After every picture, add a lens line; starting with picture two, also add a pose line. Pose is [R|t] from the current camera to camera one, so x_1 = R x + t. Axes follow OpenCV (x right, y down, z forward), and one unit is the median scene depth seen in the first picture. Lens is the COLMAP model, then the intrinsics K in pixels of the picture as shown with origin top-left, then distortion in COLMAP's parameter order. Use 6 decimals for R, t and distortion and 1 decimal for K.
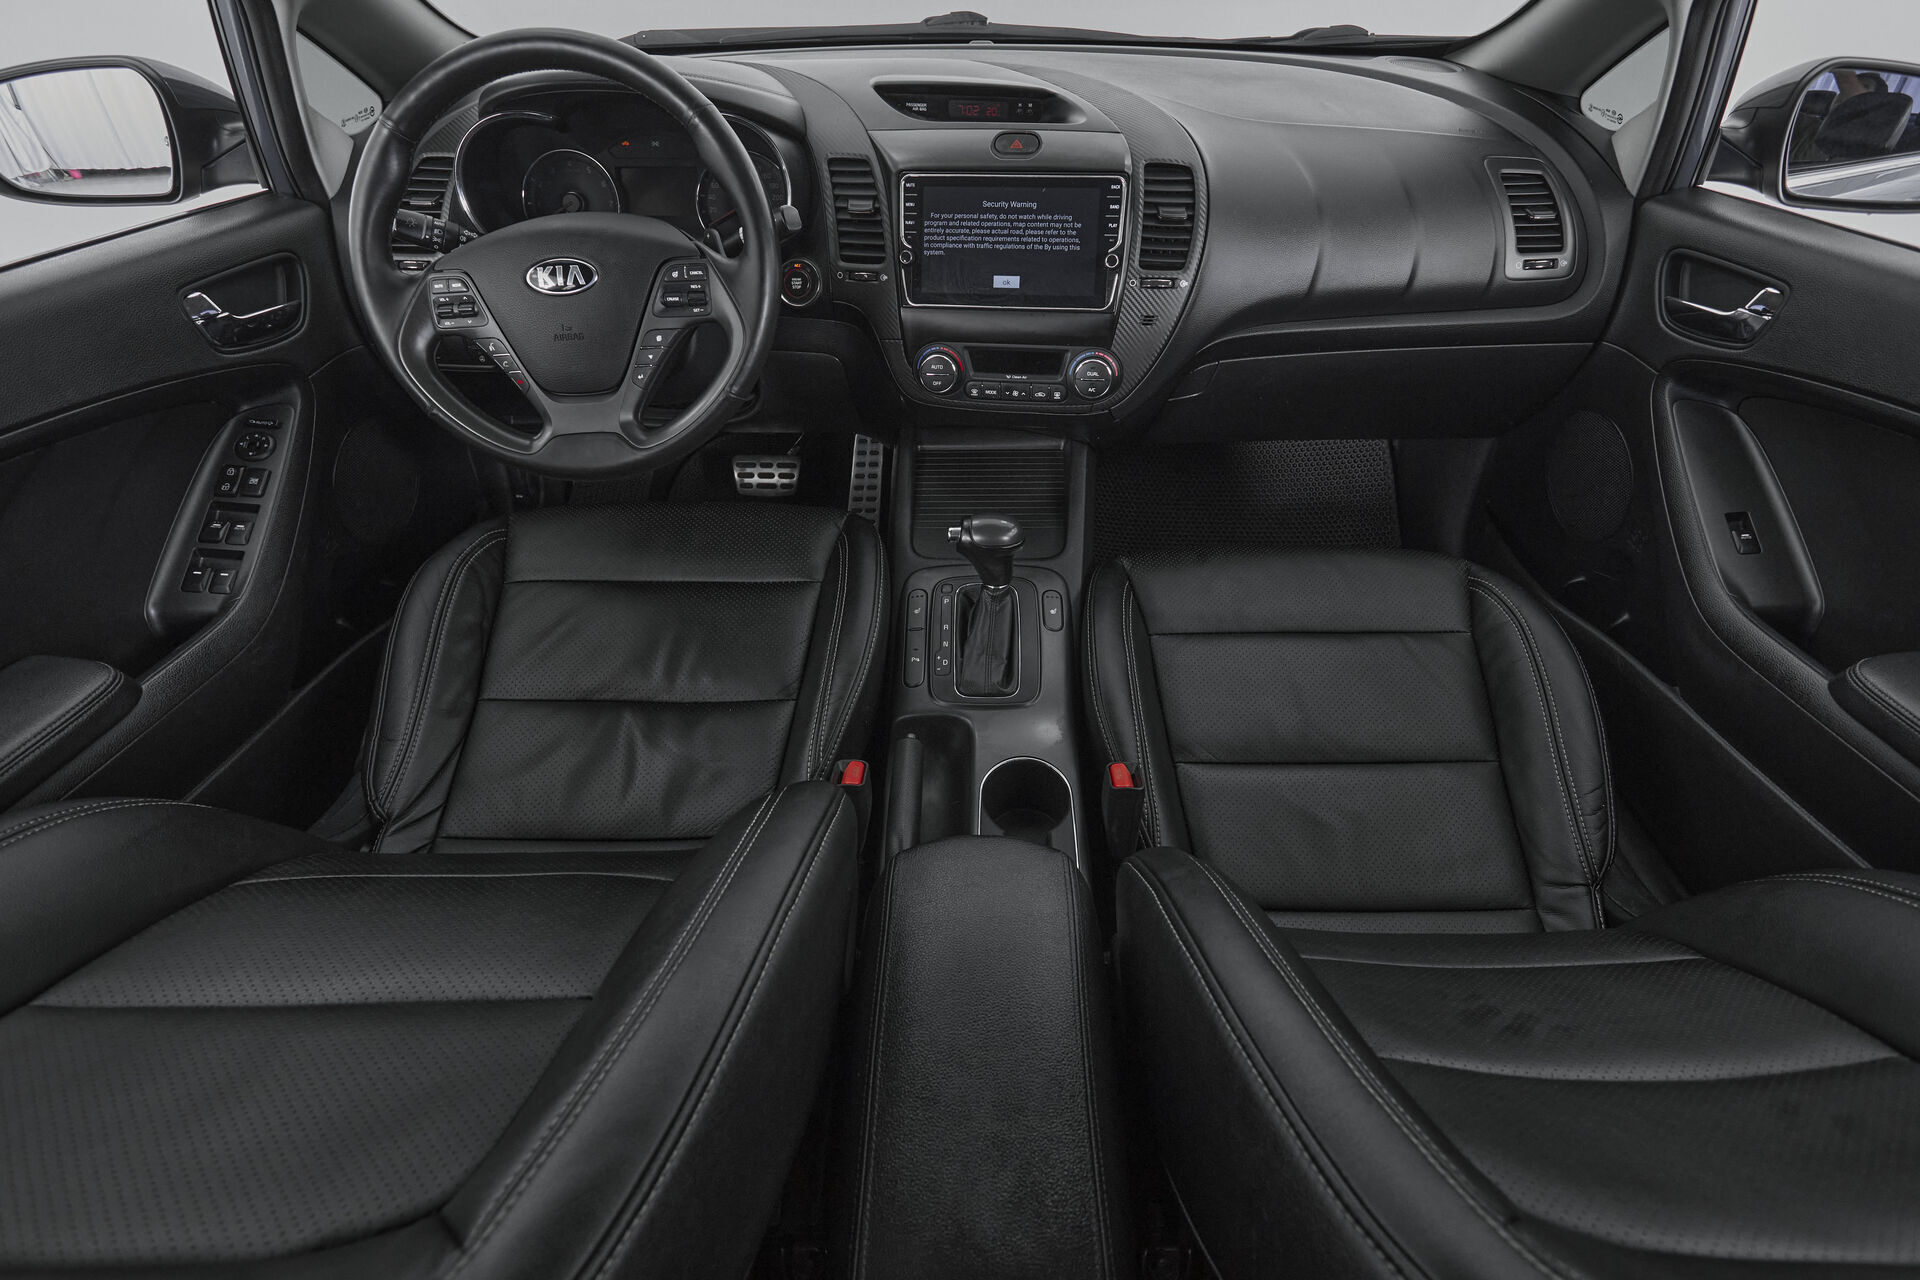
lens RADIAL K [[991.8, 0, 975.9], [0, 991.8, 639.8], [0, 0, 1]] dist [0.001268, 0.000400]
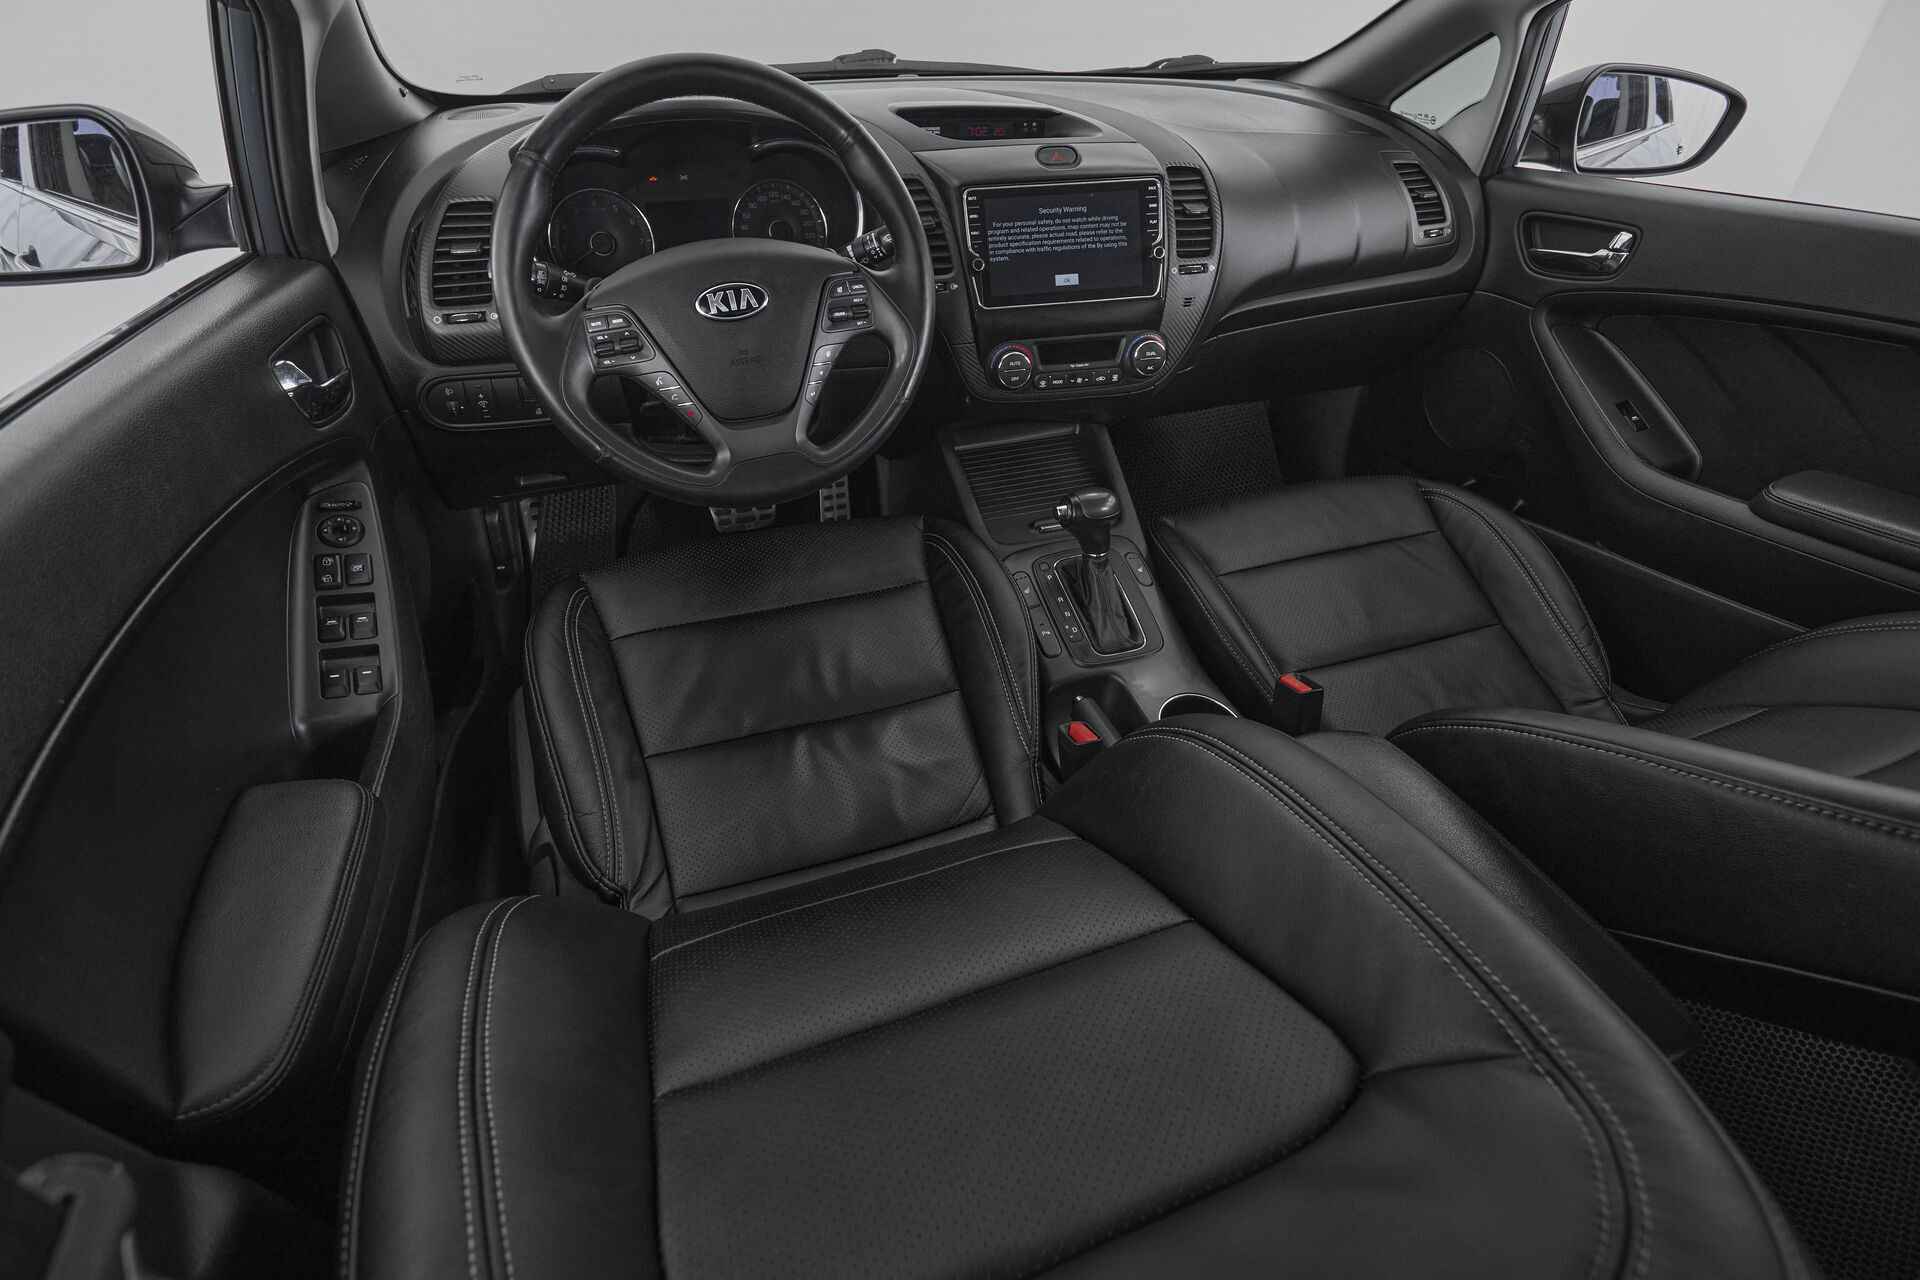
lens RADIAL K [[951.2, 0, 960.0], [0, 951.2, 640.0], [0, 0, 1]] dist [-0.000451, 0.000158]
pose [[0.942553, -0.188052, 0.276100, -0.450586], [0.194986, 0.980803, 0.002383, 0.006839], [-0.271248, 0.051590, 0.961126, 0.035356]]
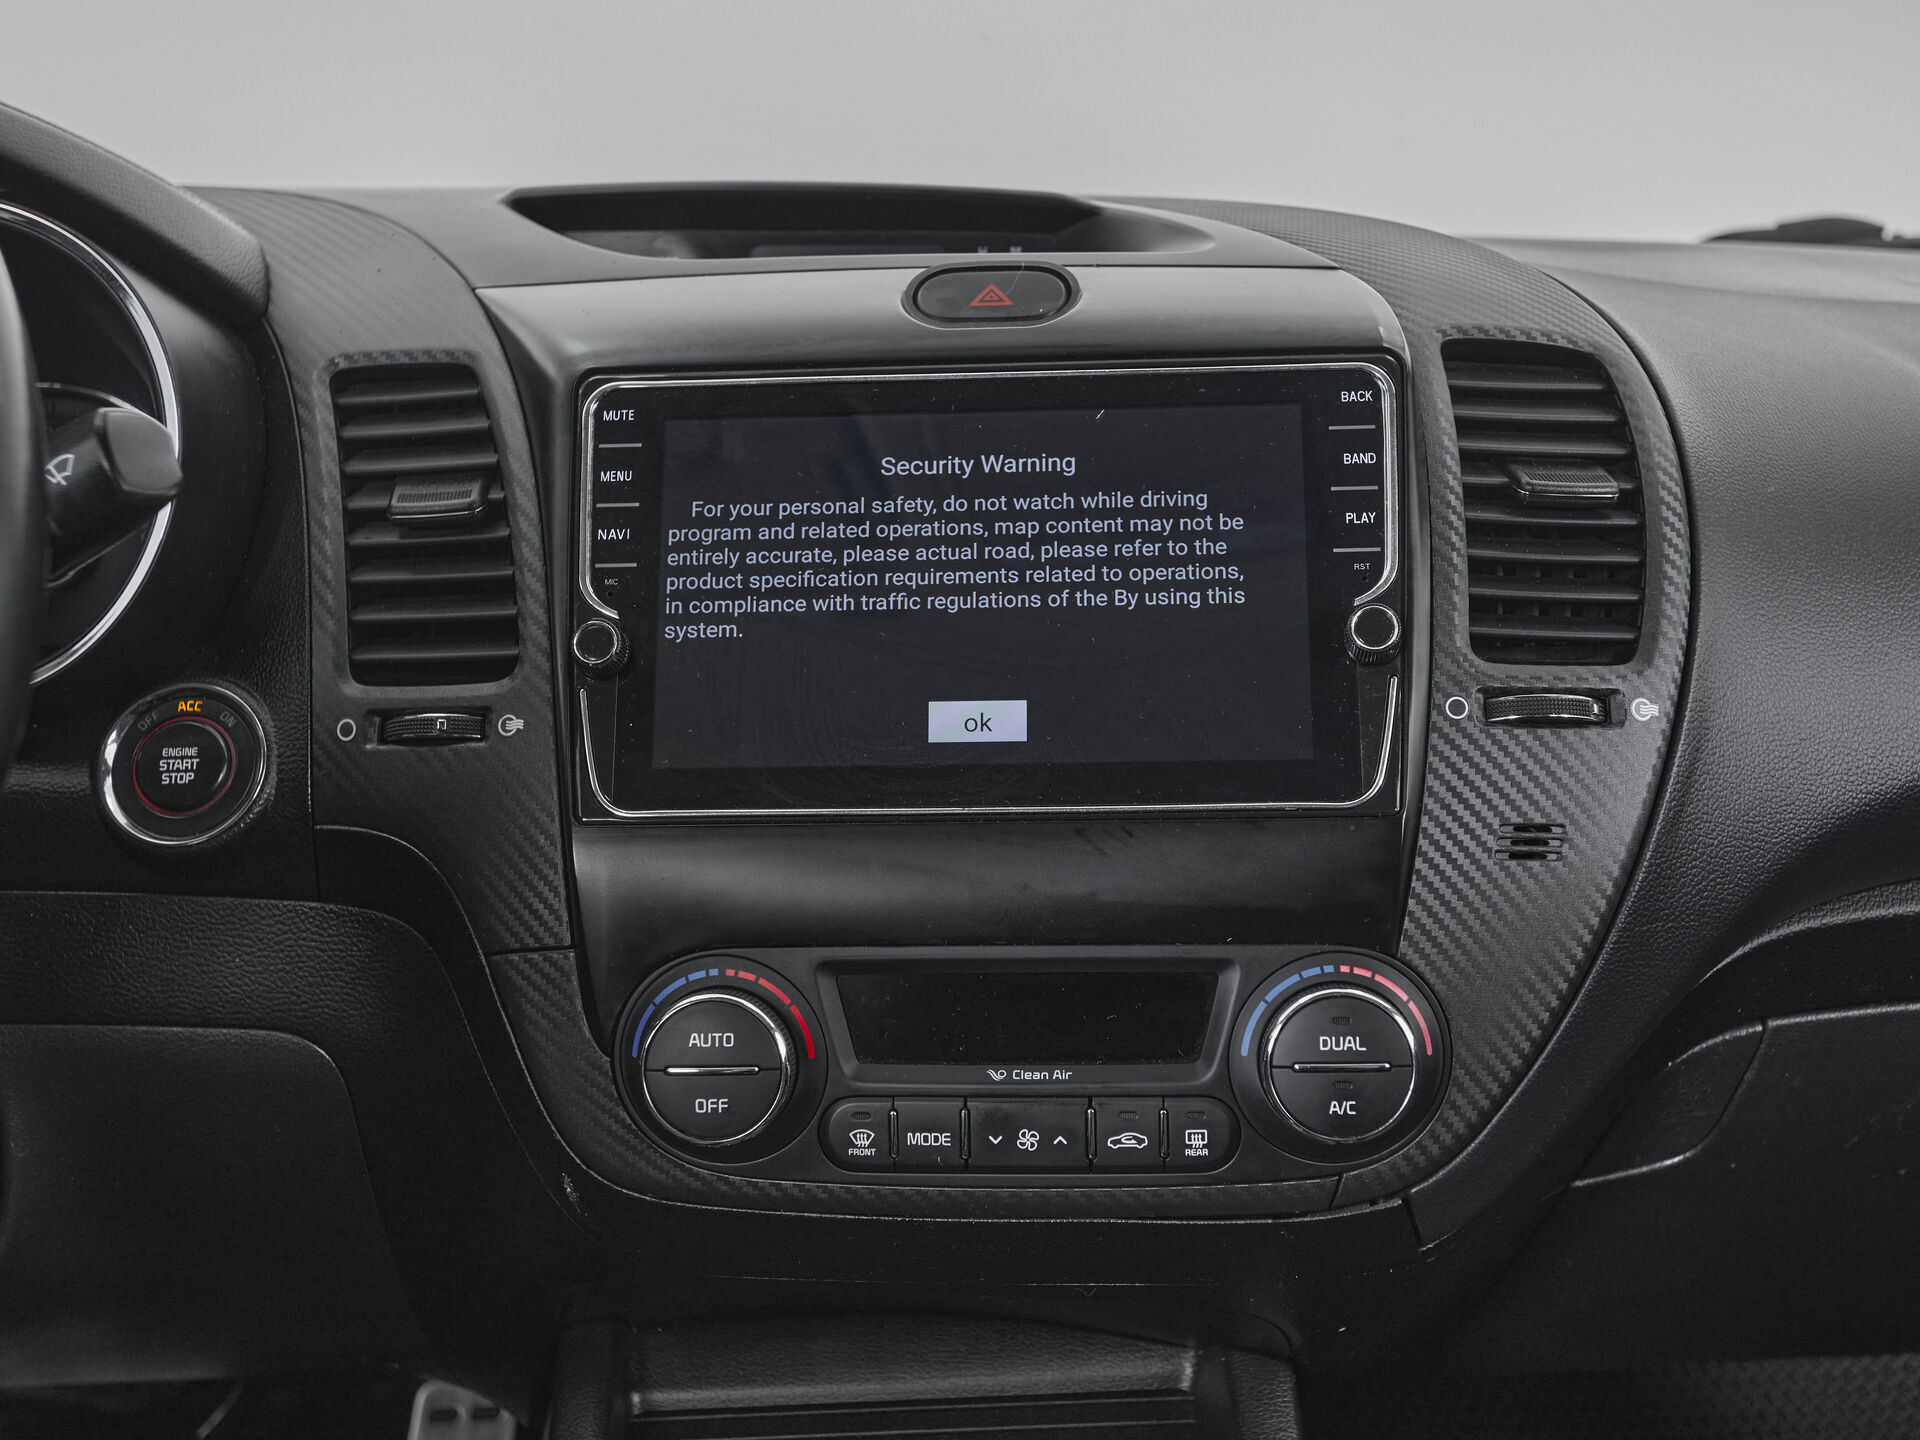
lens RADIAL K [[2337.4, 0, 960.0], [0, 2337.4, 720.0], [0, 0, 1]] dist [0.007614, -0.001164]
pose [[0.997136, -0.012399, 0.074602, -0.020221], [0.047001, 0.874423, -0.482883, -0.061239], [-0.059247, 0.485006, 0.872501, 0.459011]]
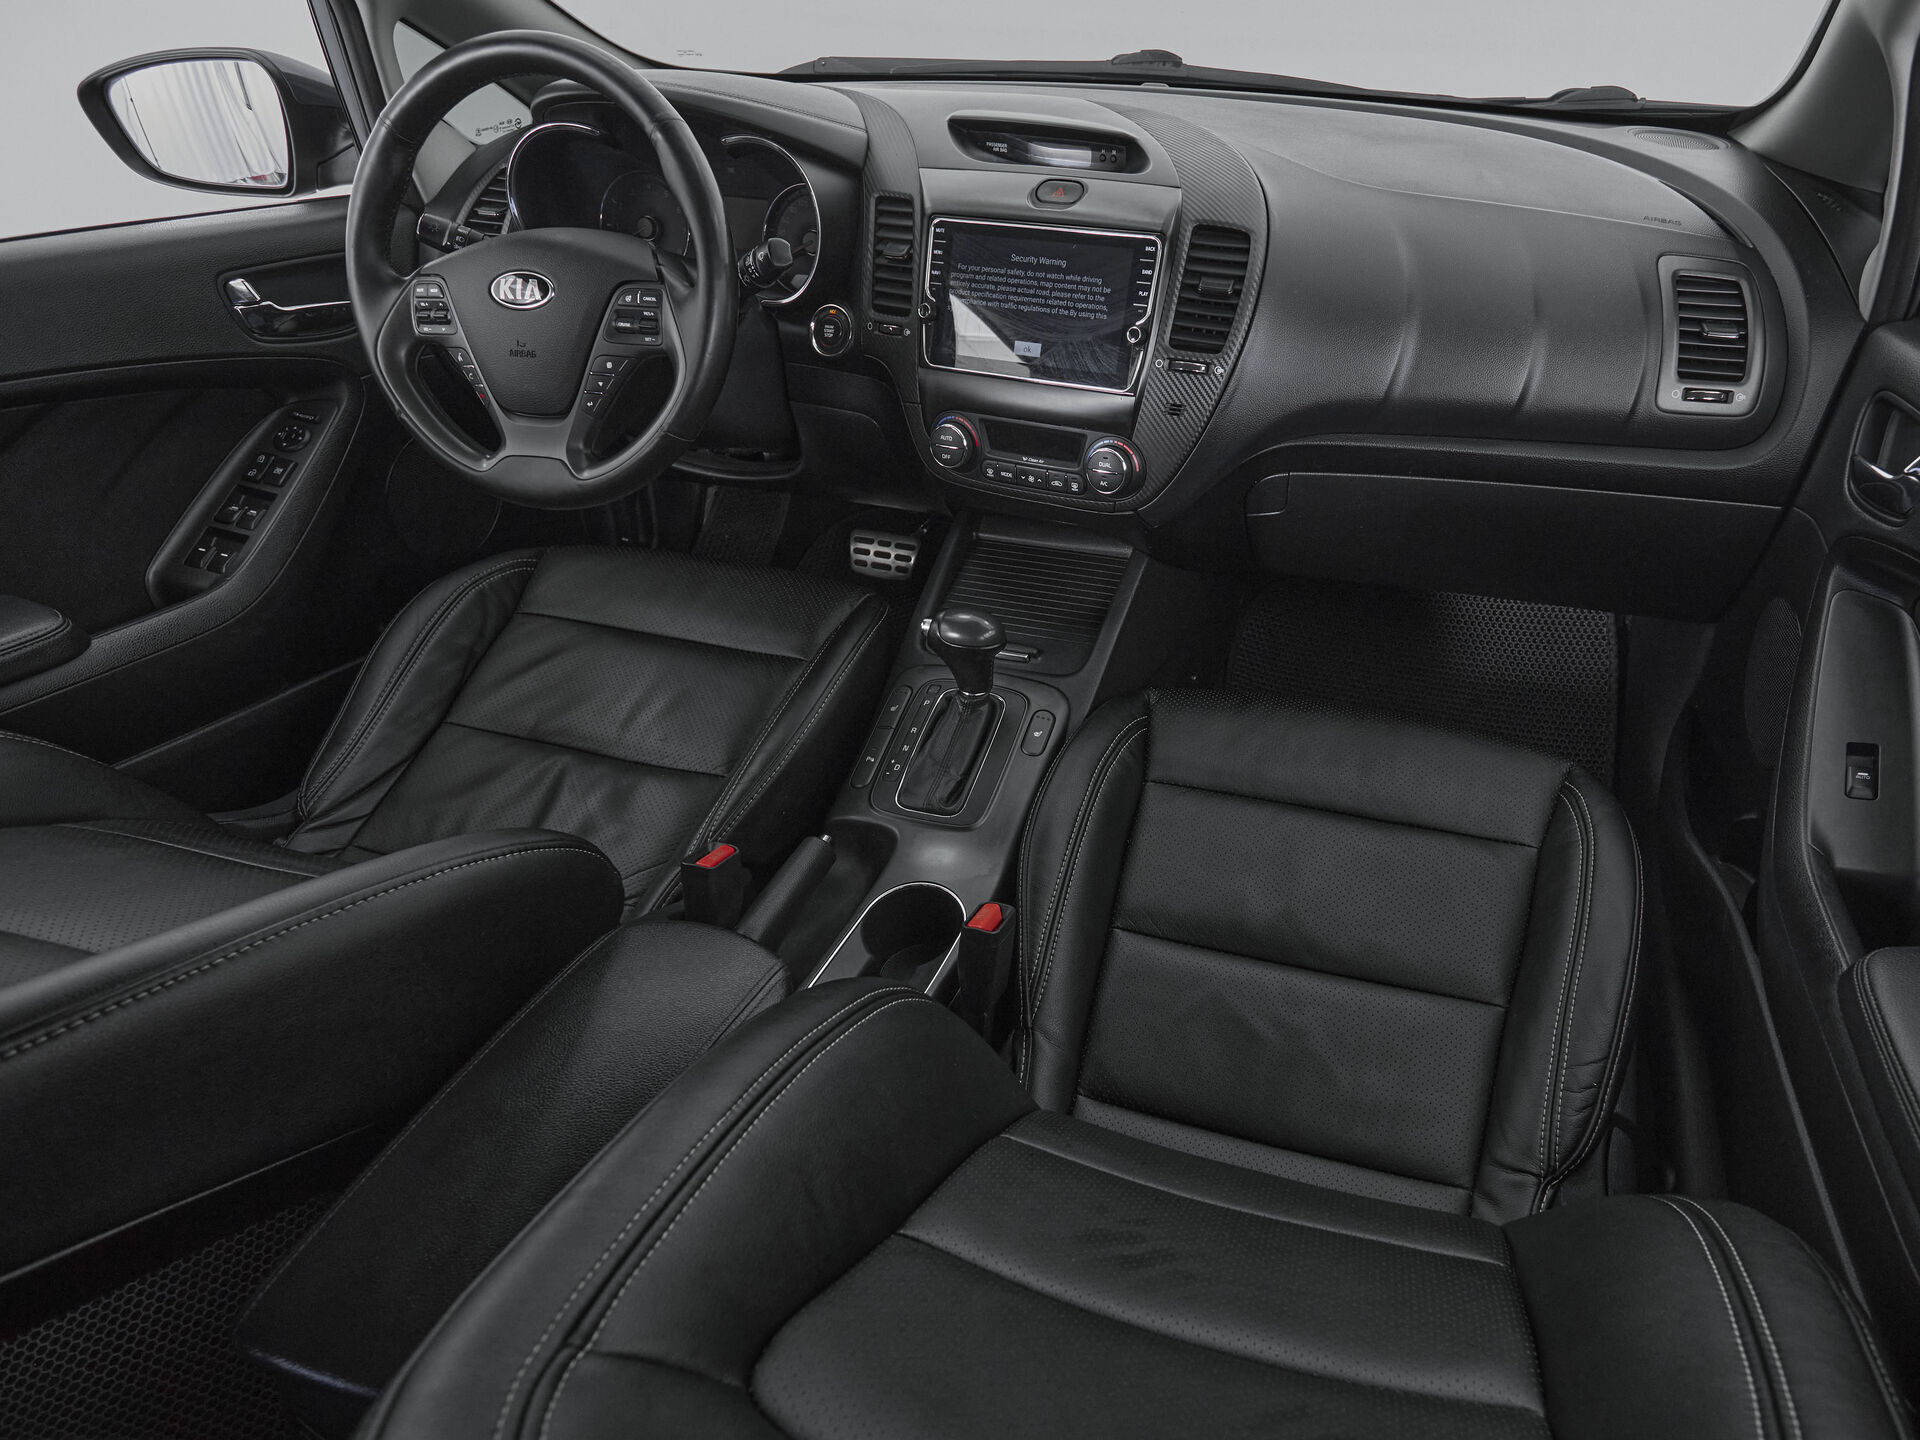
lens RADIAL K [[1156.4, 0, 1123.1], [0, 1156.4, 805.1], [0, 0, 1]] dist [0.002277, -0.000697]
pose [[0.961632, 0.177816, -0.208917, 0.397707], [-0.177973, 0.983867, 0.018203, 0.001210], [0.208783, 0.019677, 0.977764, 0.028620]]
